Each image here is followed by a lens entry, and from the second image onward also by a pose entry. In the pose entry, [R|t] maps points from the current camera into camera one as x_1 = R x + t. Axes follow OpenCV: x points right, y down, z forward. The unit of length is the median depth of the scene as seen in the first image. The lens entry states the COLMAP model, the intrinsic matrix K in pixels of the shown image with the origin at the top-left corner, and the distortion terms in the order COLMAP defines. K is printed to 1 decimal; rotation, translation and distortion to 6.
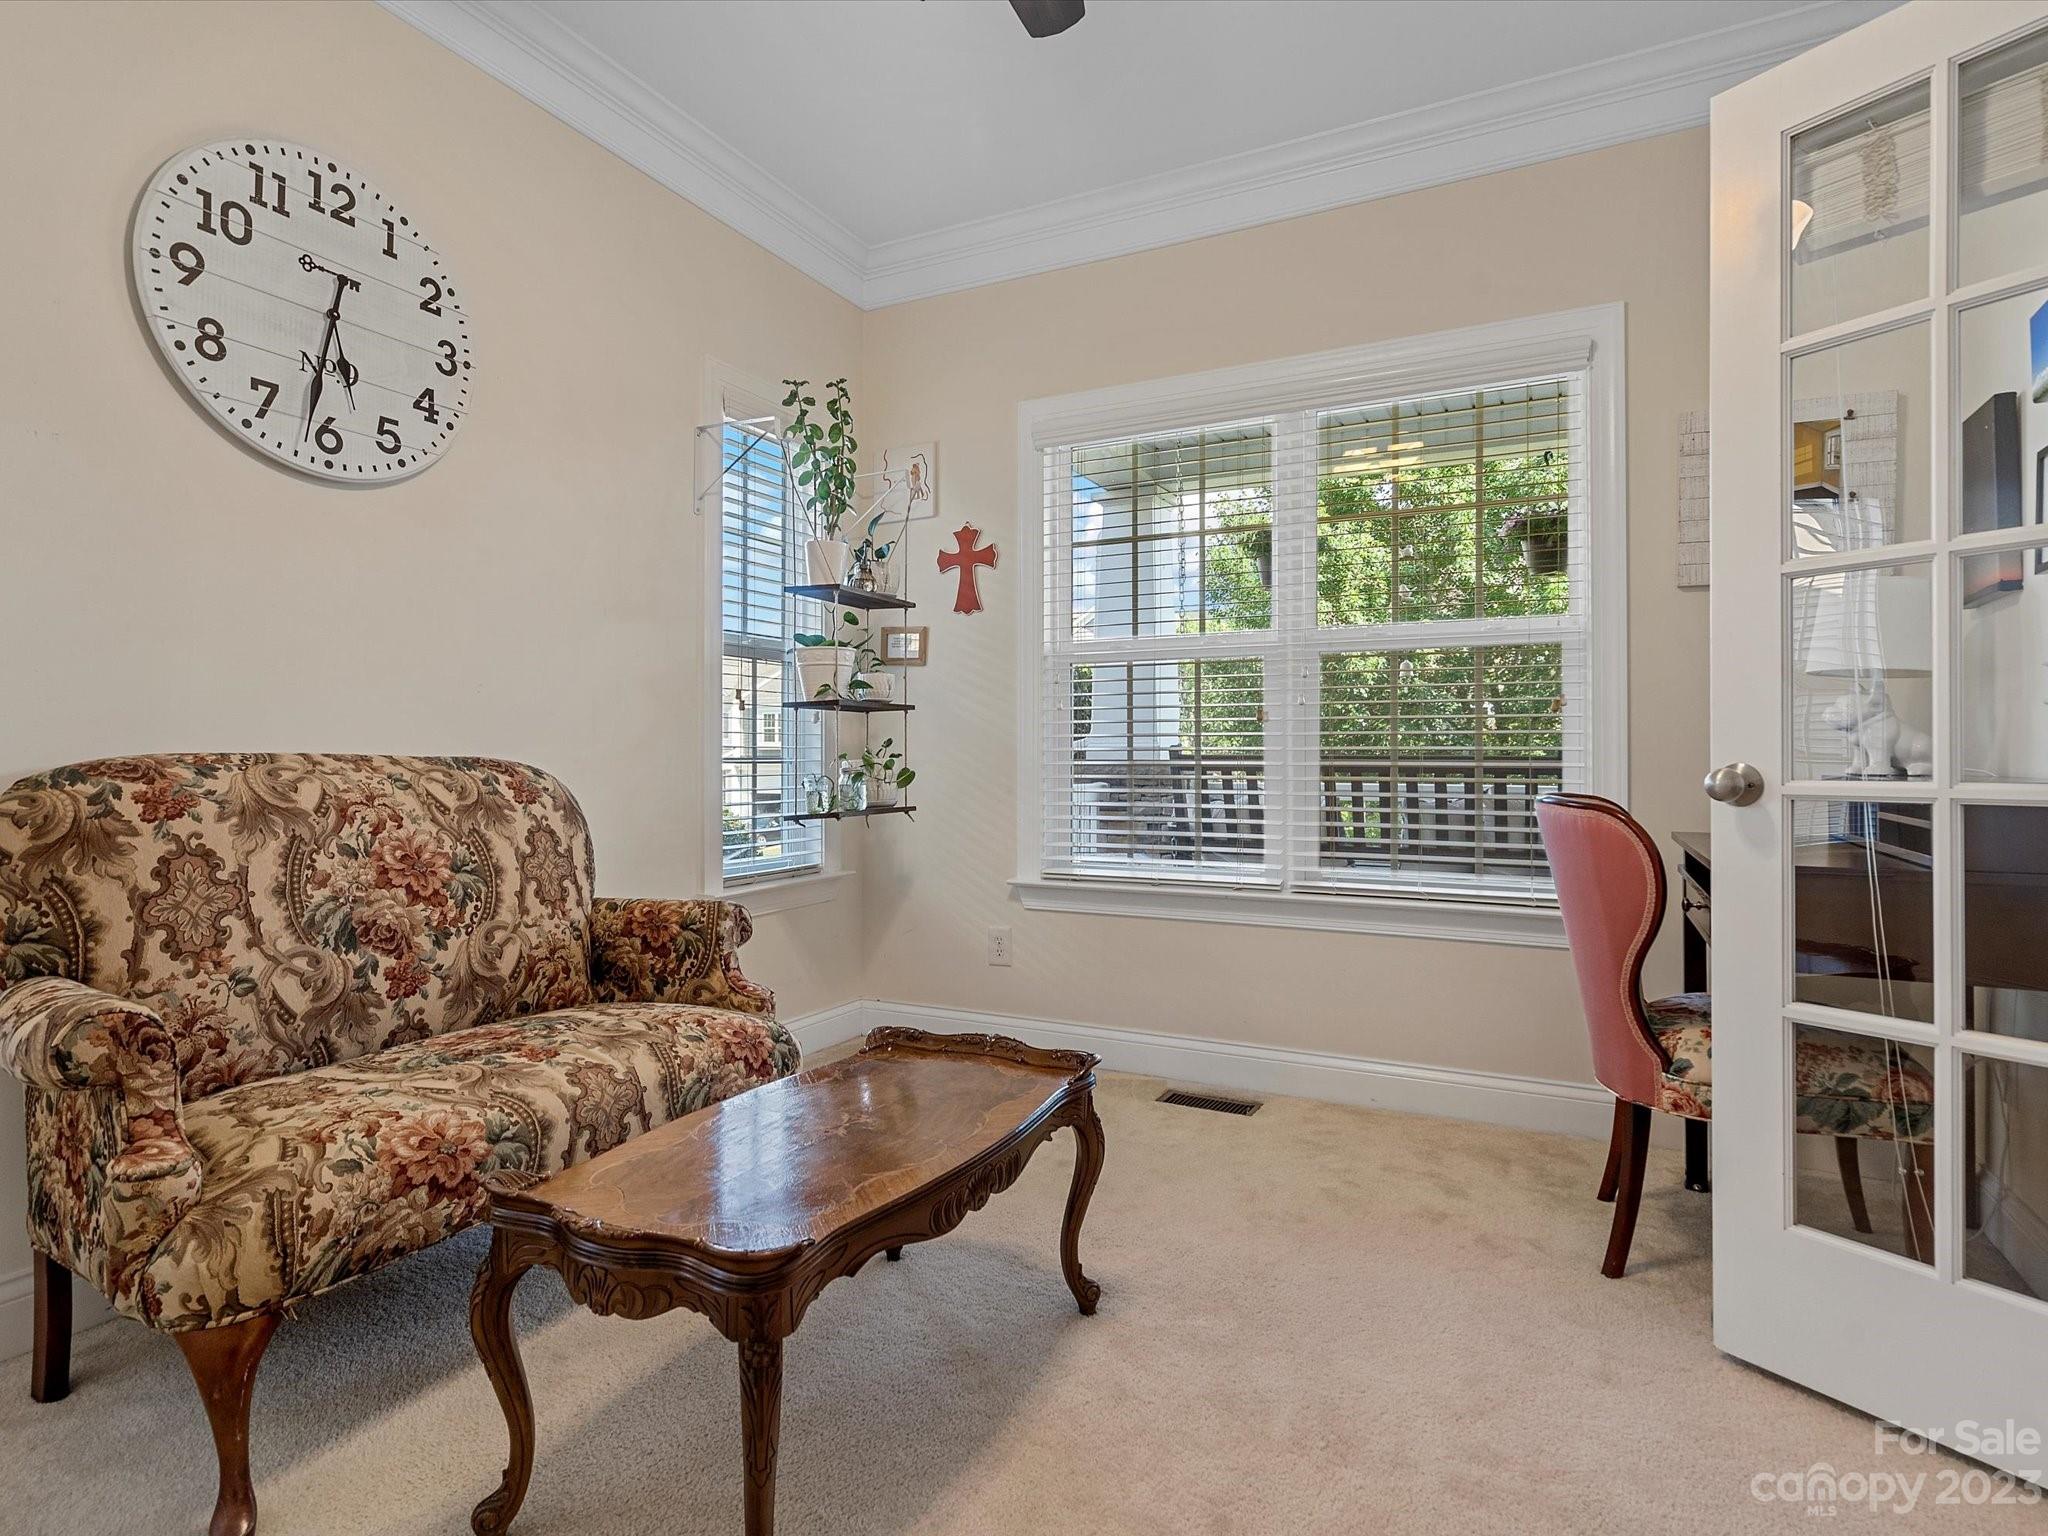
lens RADIAL K [[1074.1, 0, 1029.4], [0, 1074.1, 743.0], [0, 0, 1]] dist [-0.002160, 0.000975]
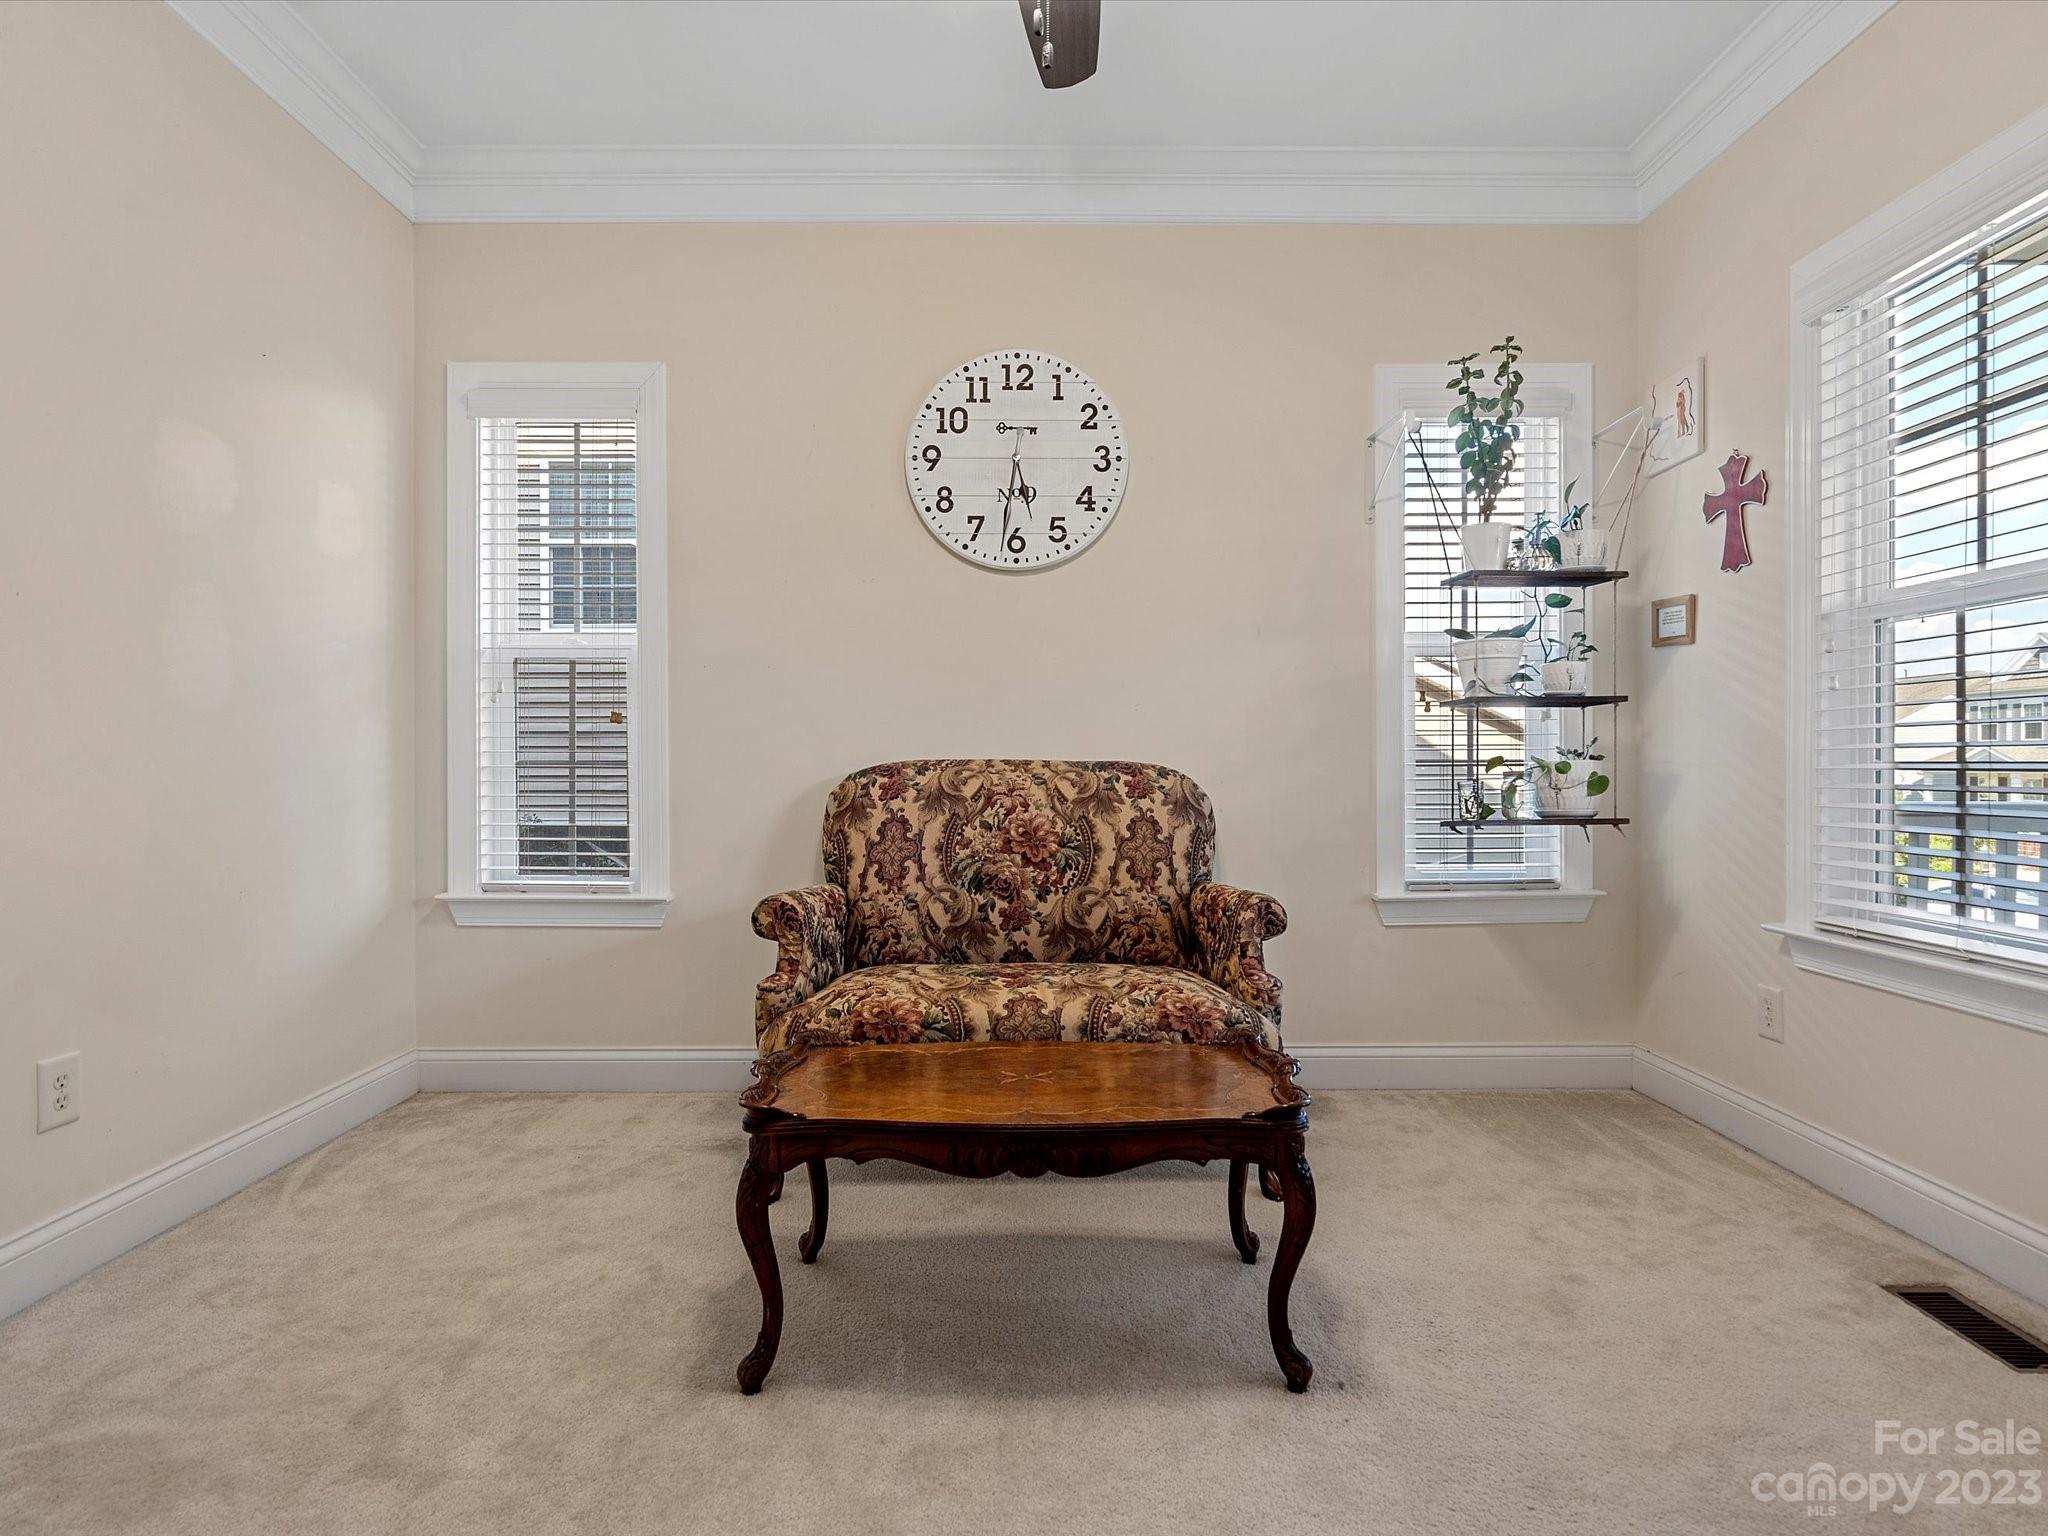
lens RADIAL K [[1074.1, 0, 1029.4], [0, 1074.1, 743.0], [0, 0, 1]] dist [-0.002160, 0.000975]
pose [[0.462239, -0.013901, -0.886646, 0.652571], [0.016702, 0.999836, -0.006968, -0.001636], [0.886598, -0.011588, 0.462396, 0.343428]]
